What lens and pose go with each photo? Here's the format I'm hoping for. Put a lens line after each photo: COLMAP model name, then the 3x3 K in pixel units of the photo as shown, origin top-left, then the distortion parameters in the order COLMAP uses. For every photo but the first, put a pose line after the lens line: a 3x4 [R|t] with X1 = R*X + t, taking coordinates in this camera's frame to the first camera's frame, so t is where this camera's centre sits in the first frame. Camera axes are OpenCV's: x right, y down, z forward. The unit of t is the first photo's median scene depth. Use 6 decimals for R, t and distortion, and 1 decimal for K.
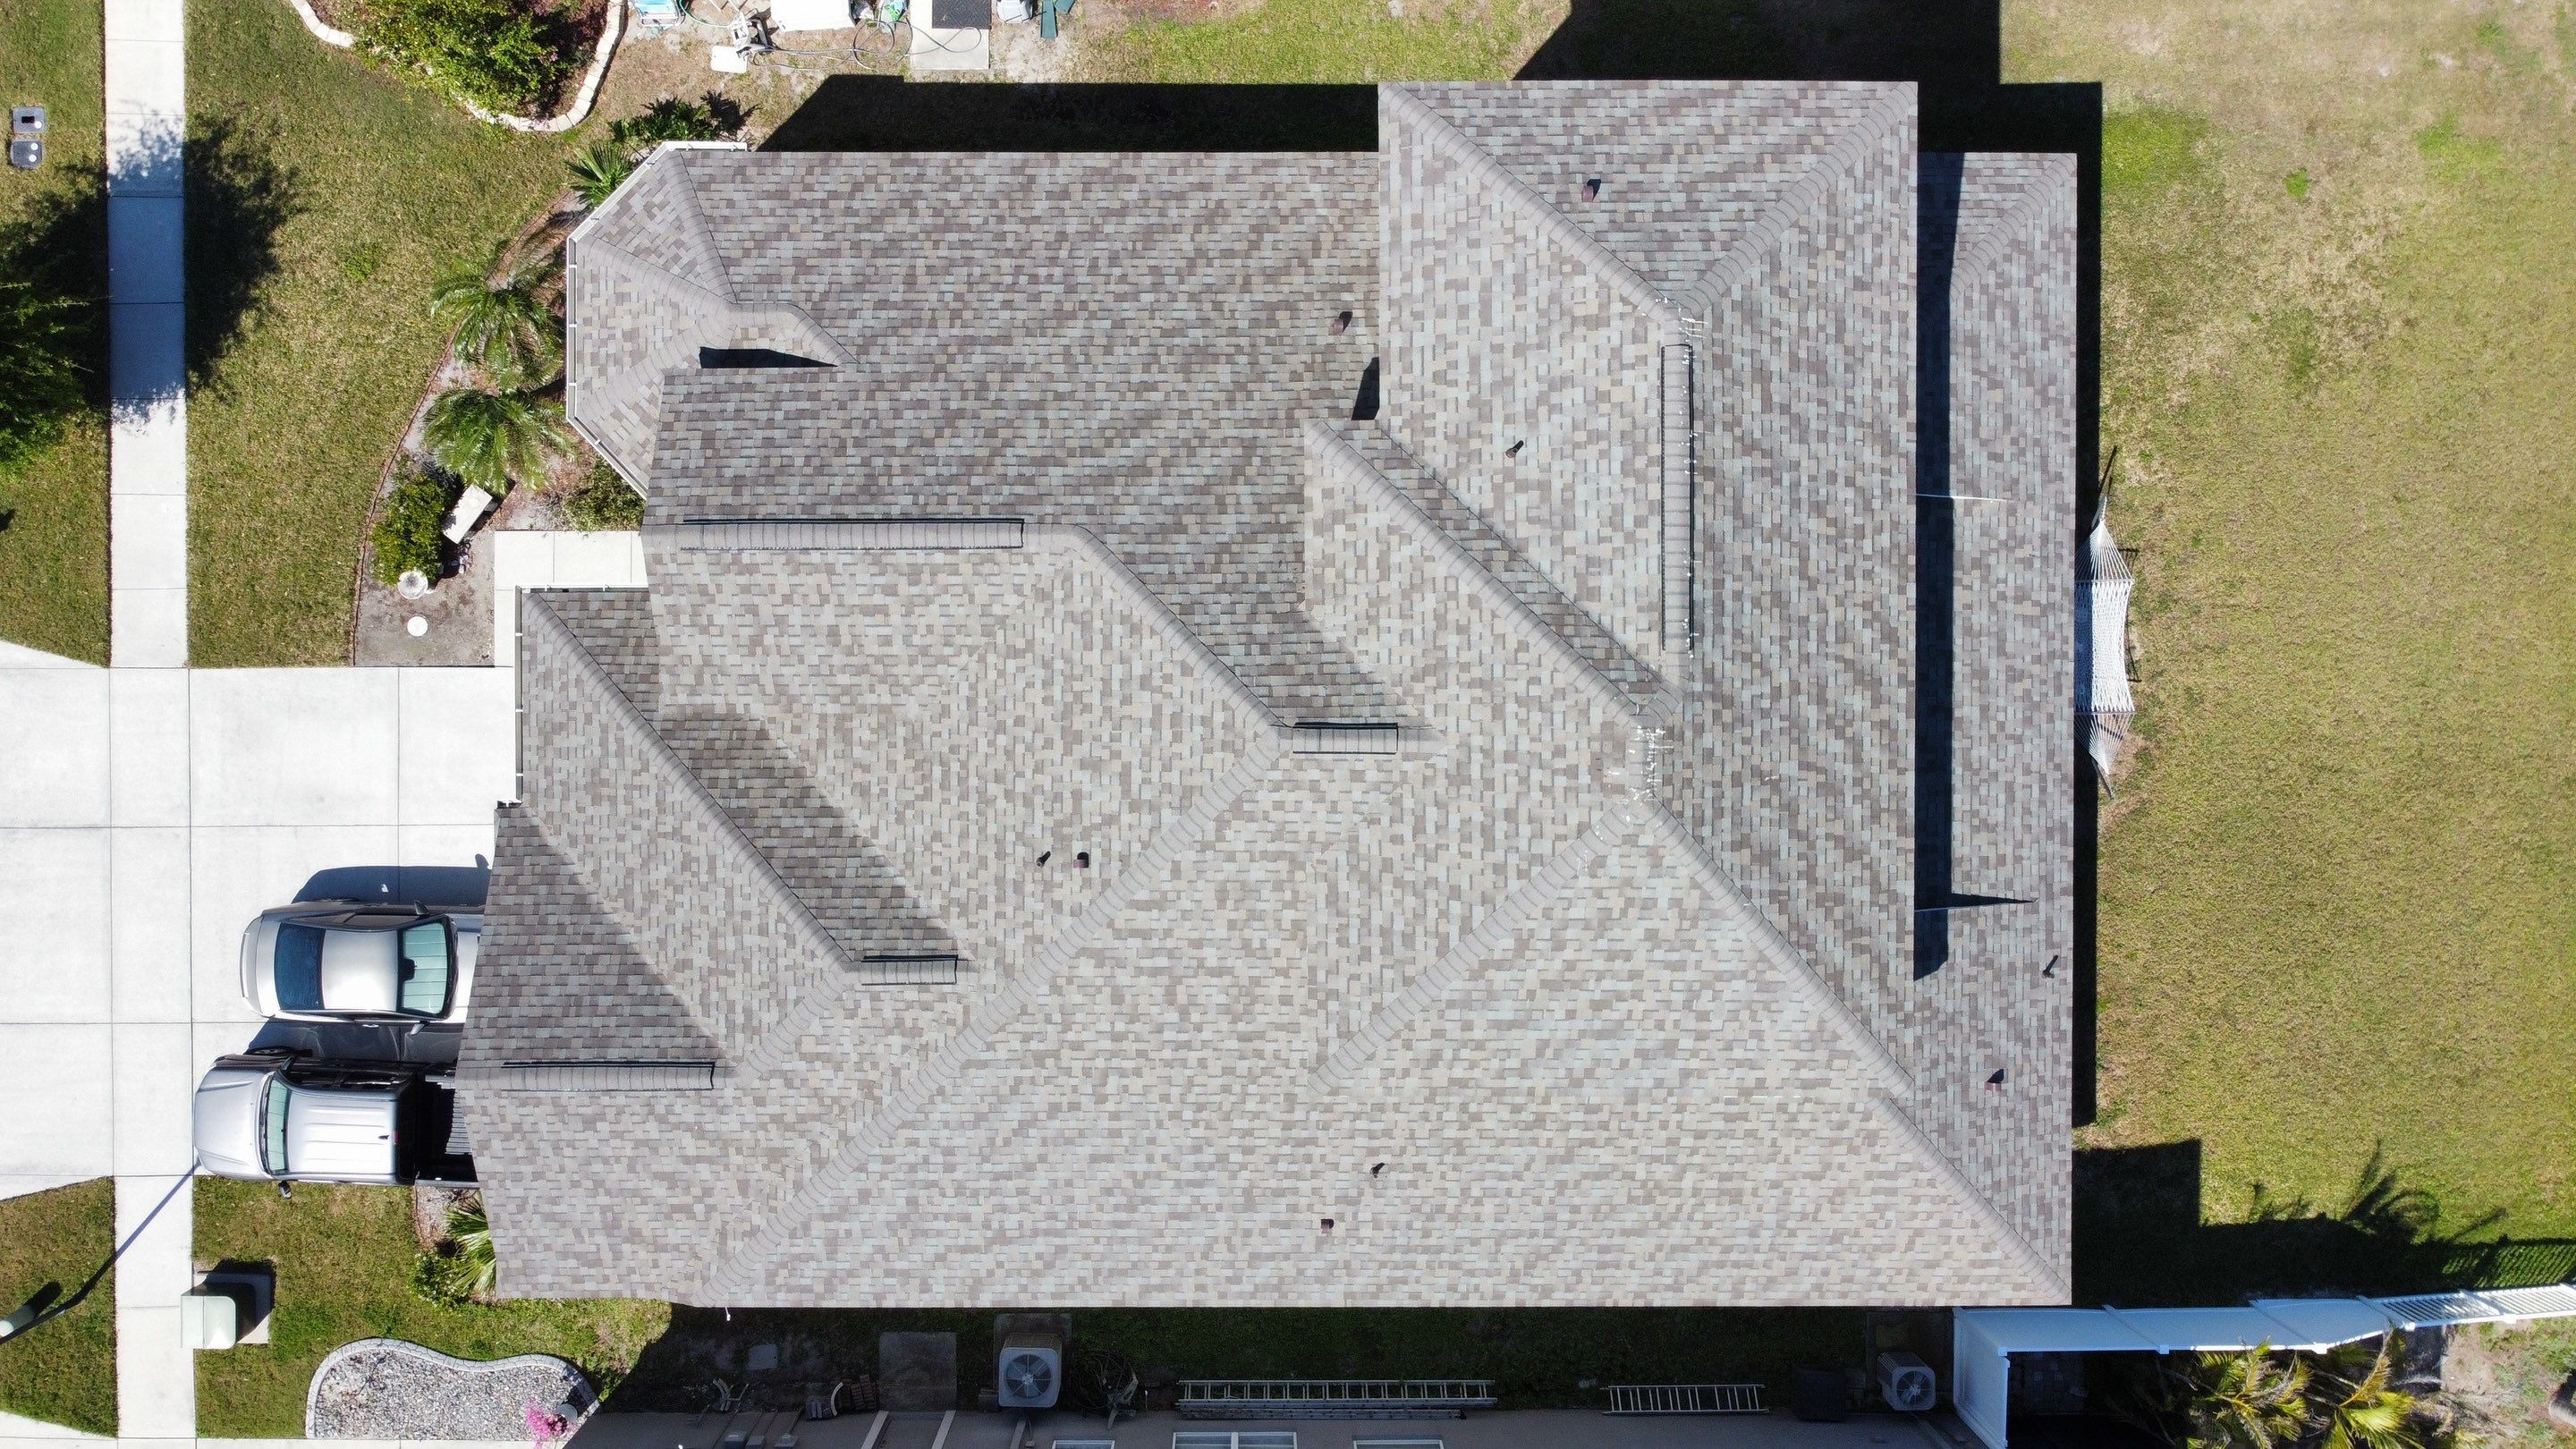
lens RADIAL K [[1954.7, 0, 1245.9], [0, 1954.7, 703.7], [0, 0, 1]] dist [0.009237, -0.016783]
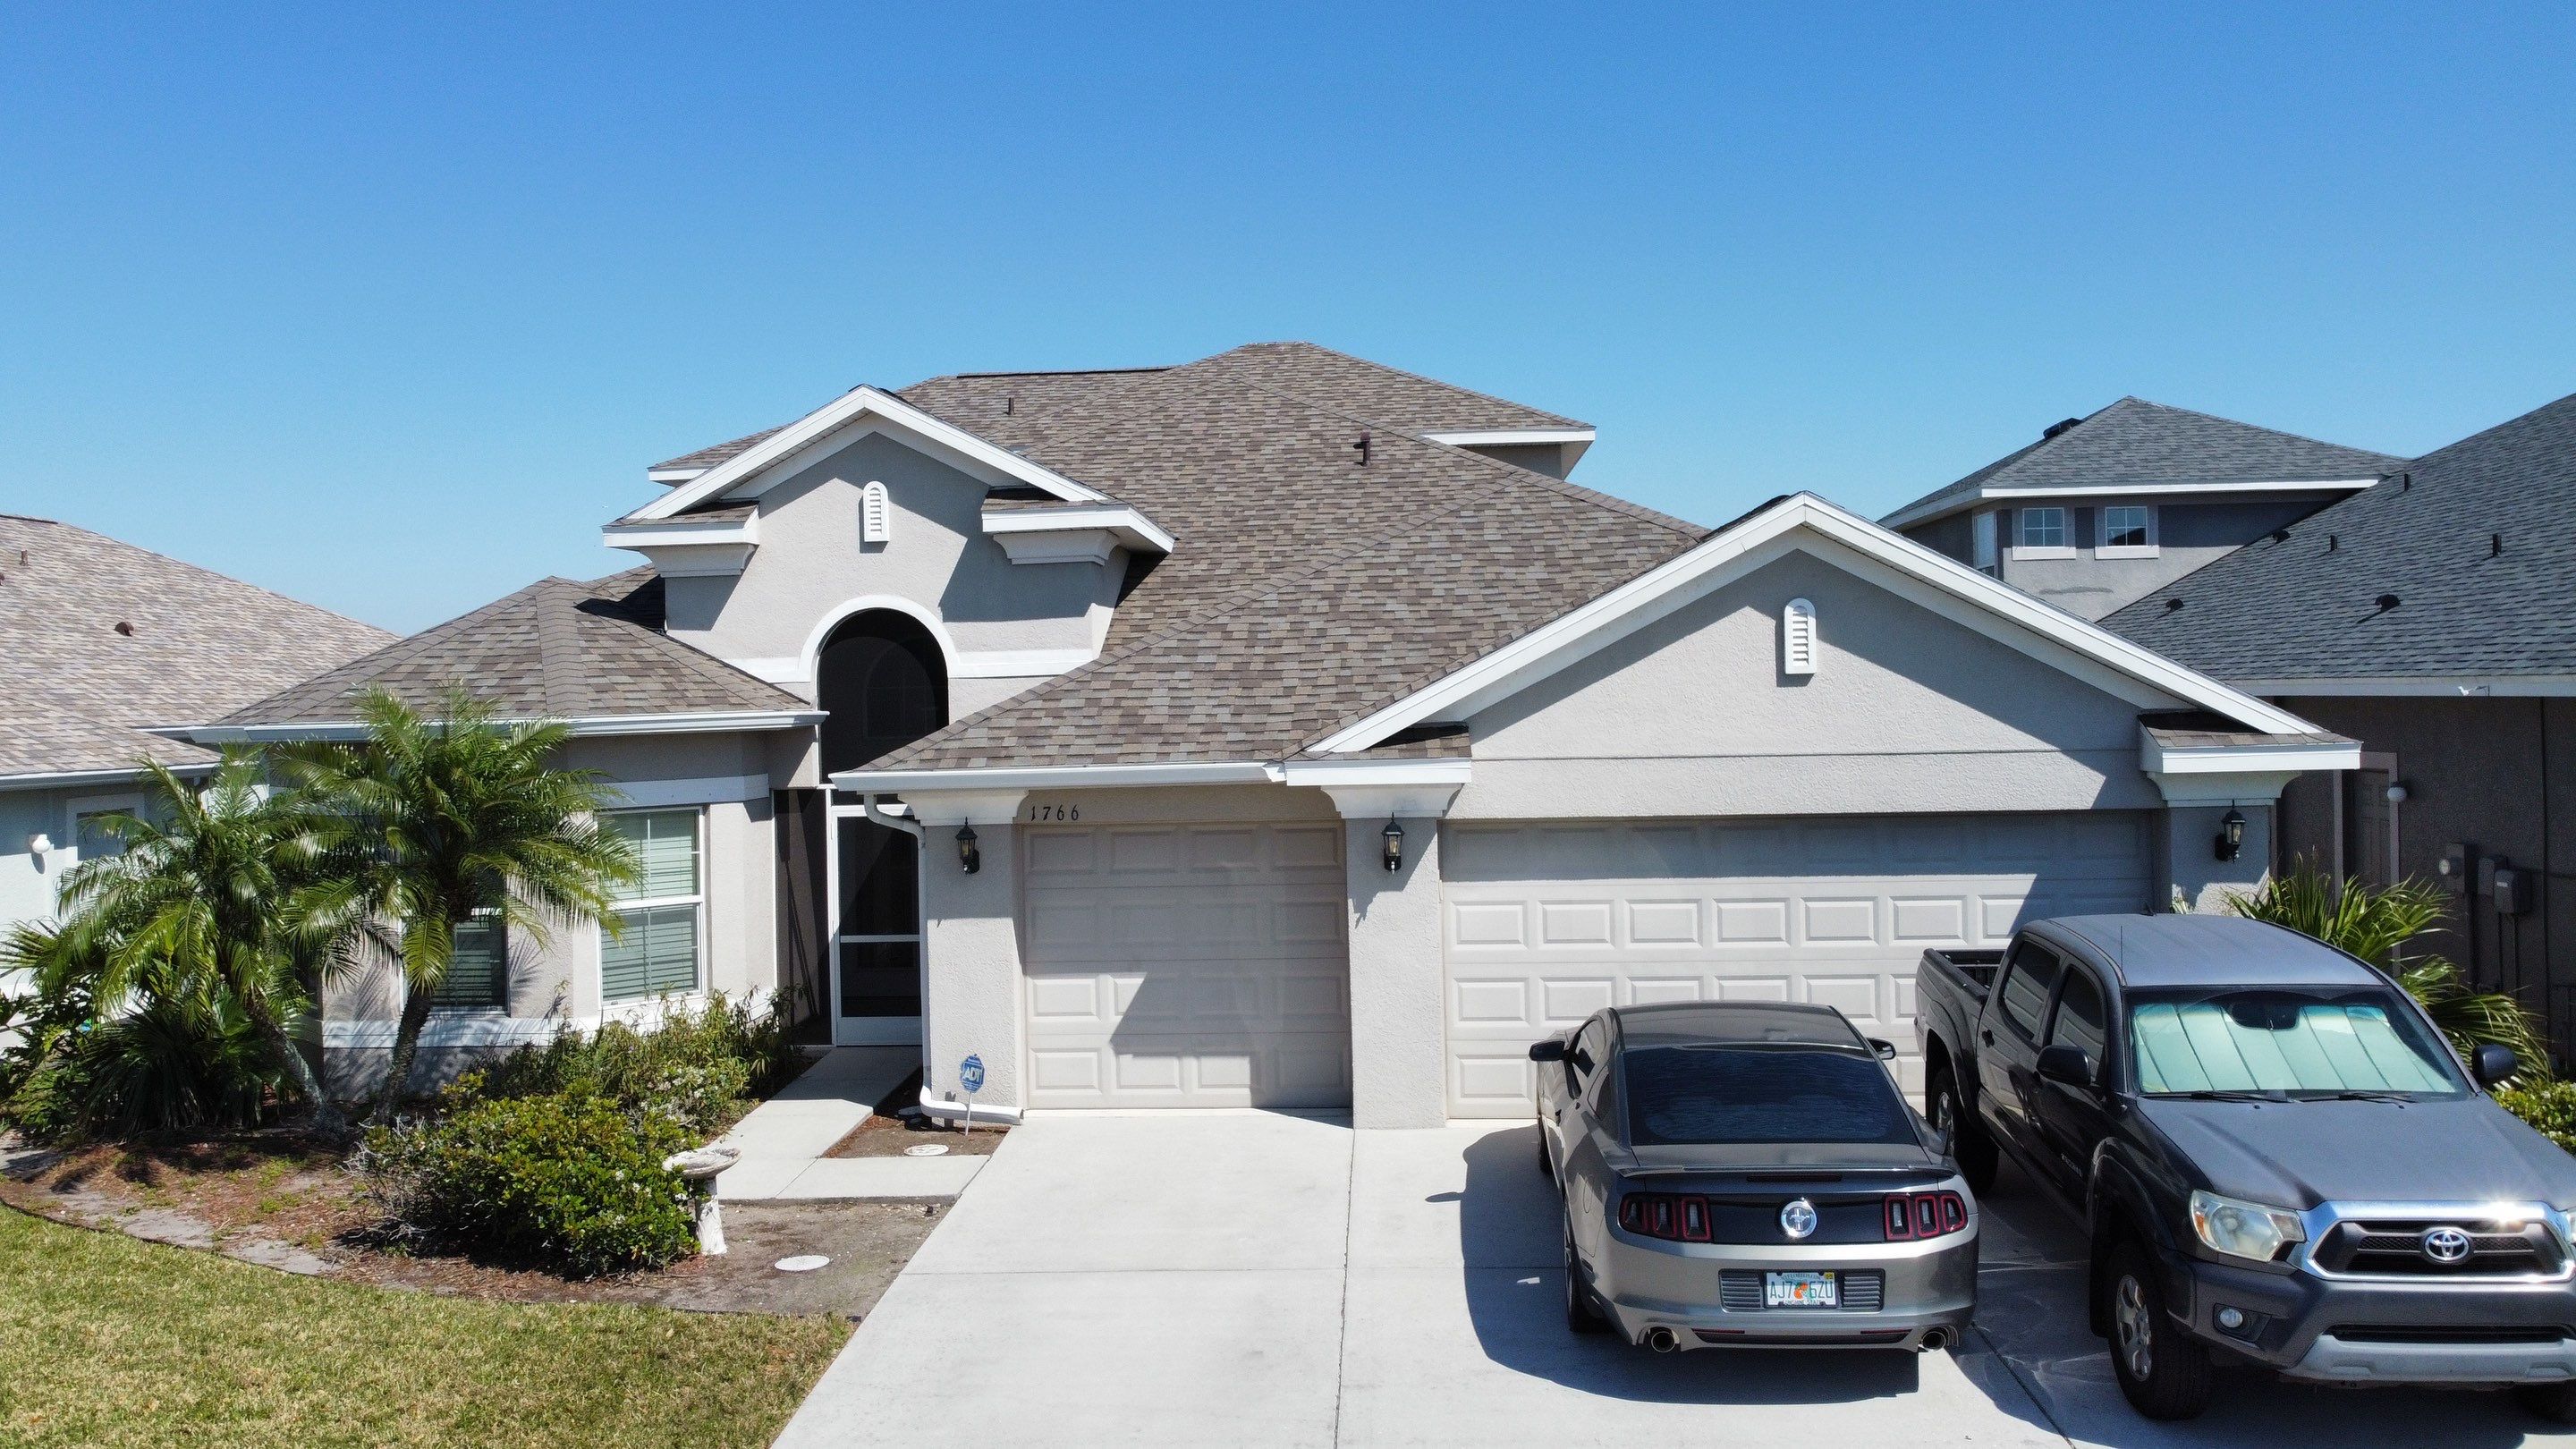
lens RADIAL K [[1954.7, 0, 1261.7], [0, 1954.7, 703.1], [0, 0, 1]] dist [0.009237, -0.016783]
pose [[0.071283, -0.003930, 0.997448, -0.891642], [0.996824, -0.035324, -0.071378, 0.086391], [0.035515, 0.999368, 0.001400, 1.026502]]
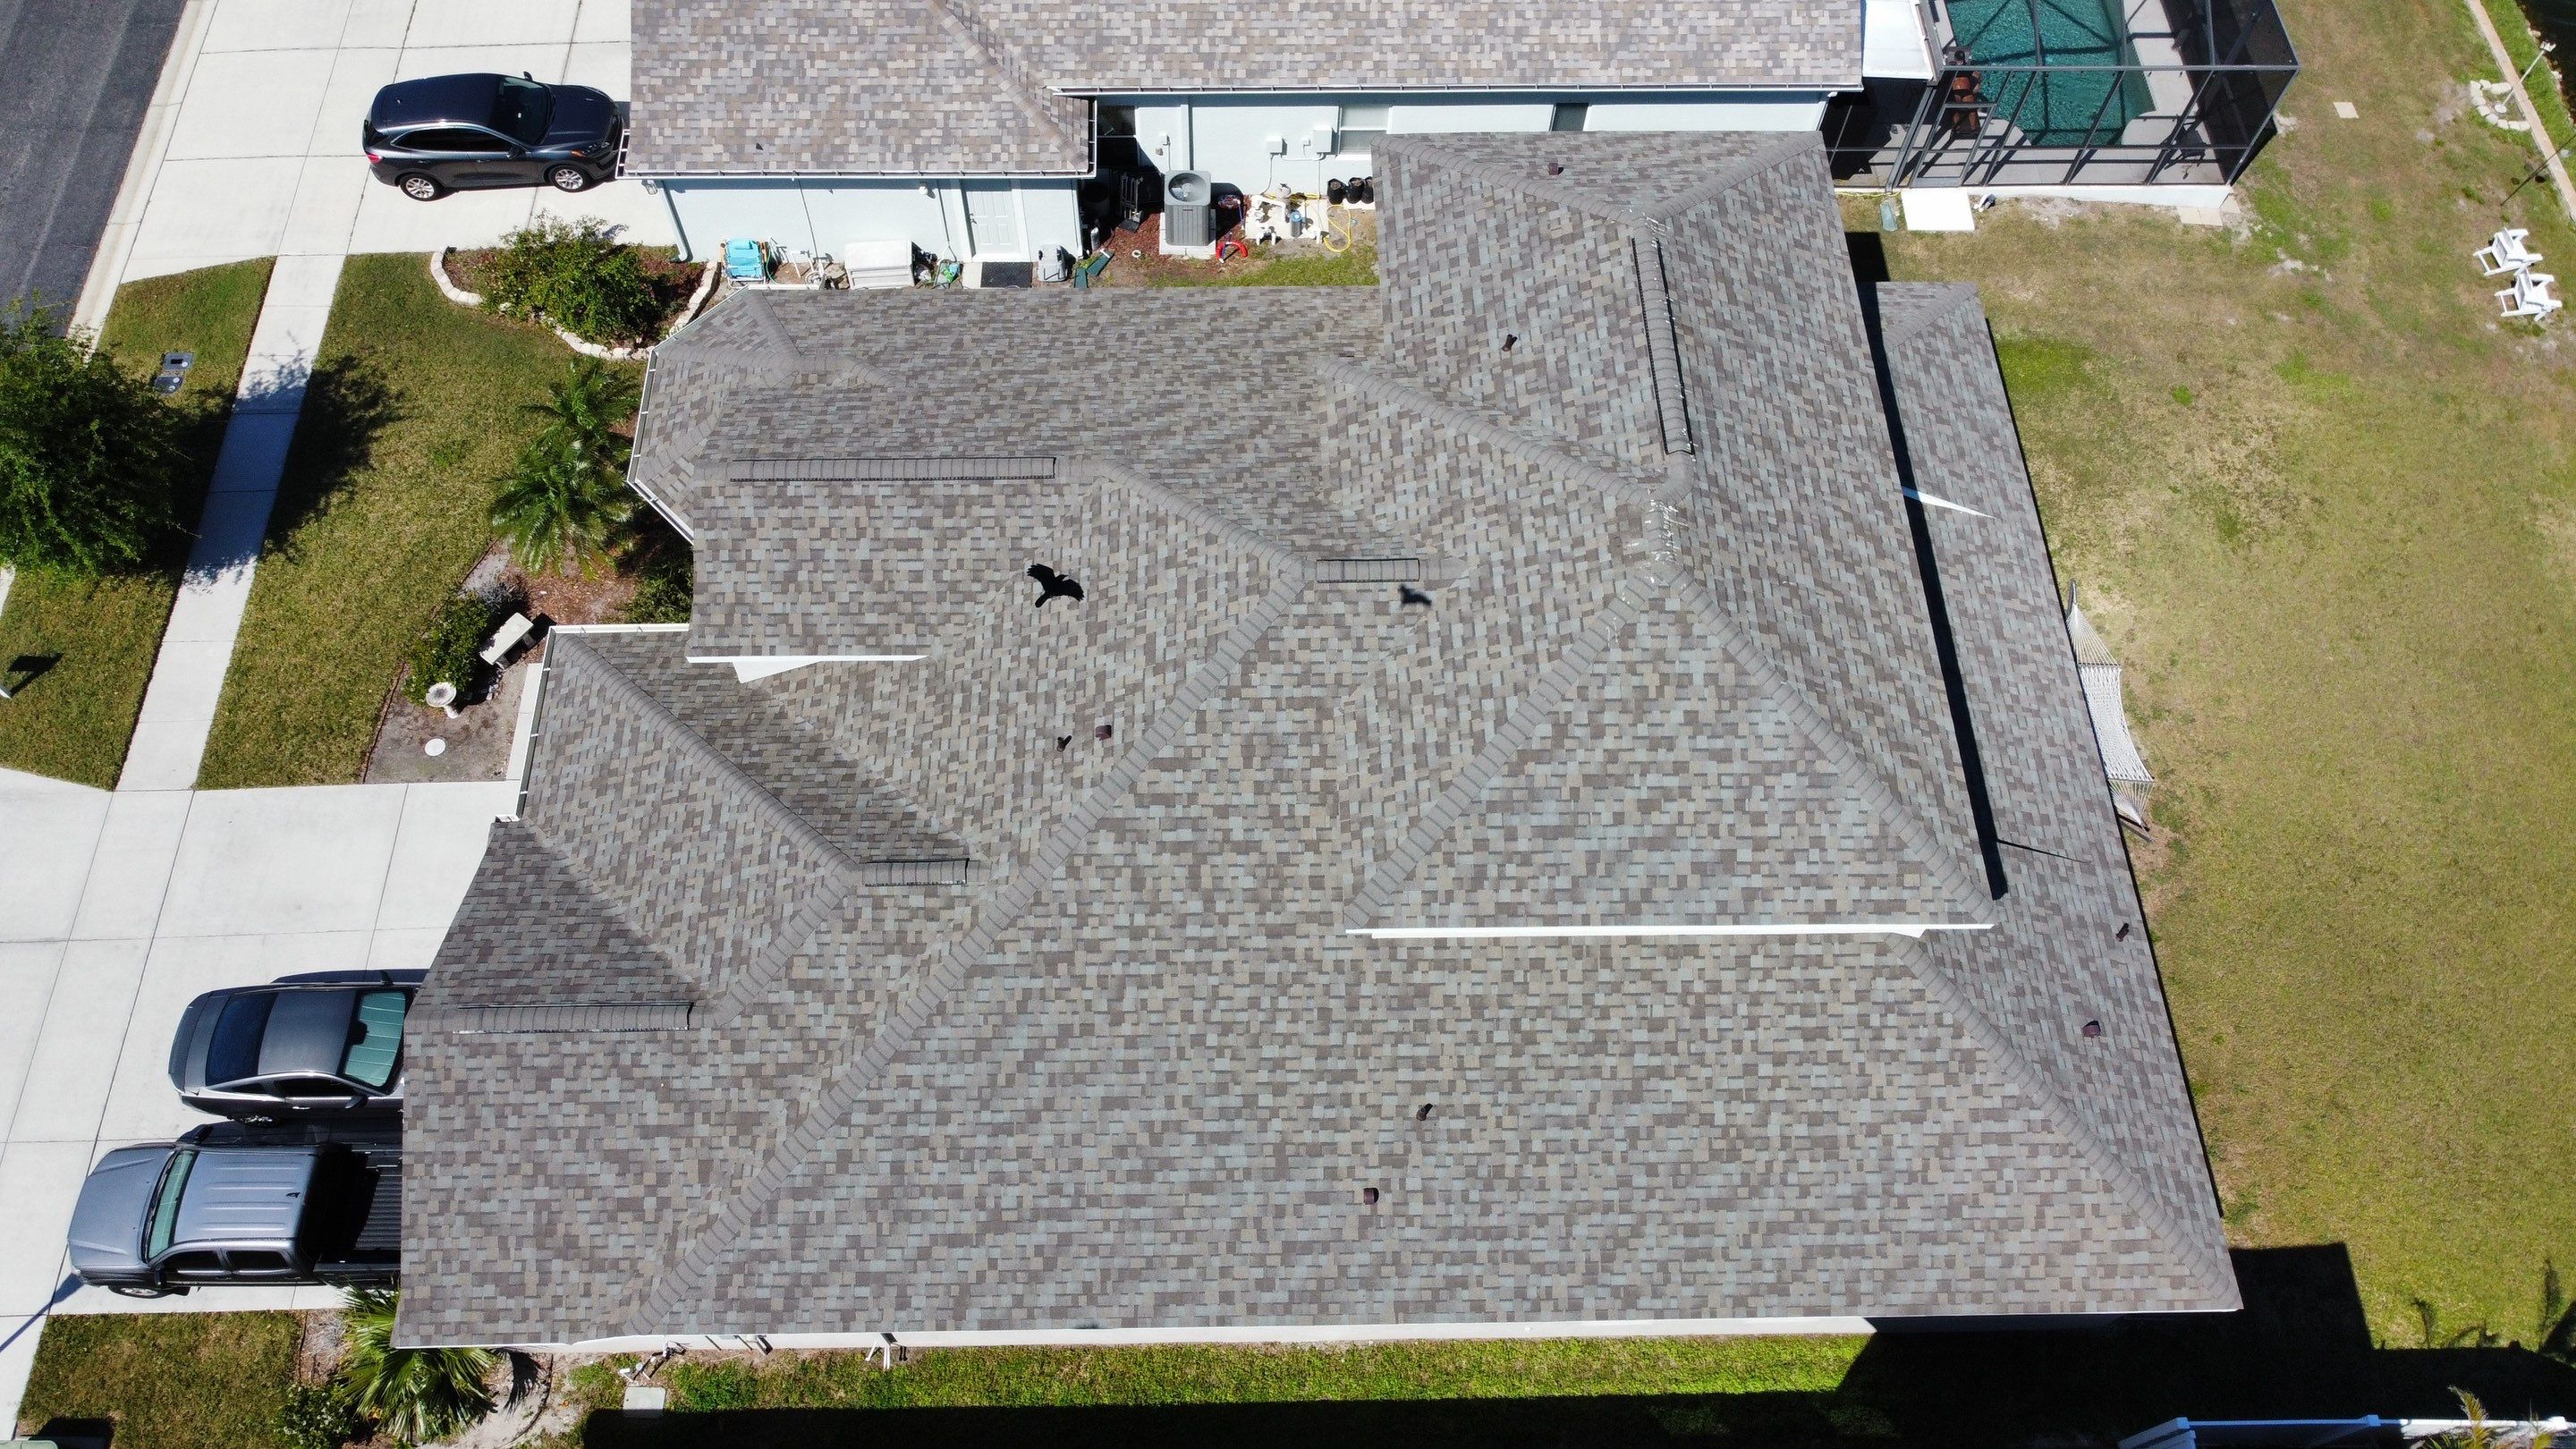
lens RADIAL K [[1954.7, 0, 1249.9], [0, 1954.7, 698.4], [0, 0, 1]] dist [0.009237, -0.016783]
pose [[0.999824, -0.010286, 0.015702, -0.024040], [0.016806, 0.863127, -0.504708, 0.516848], [-0.008361, 0.504883, 0.863147, 0.134863]]
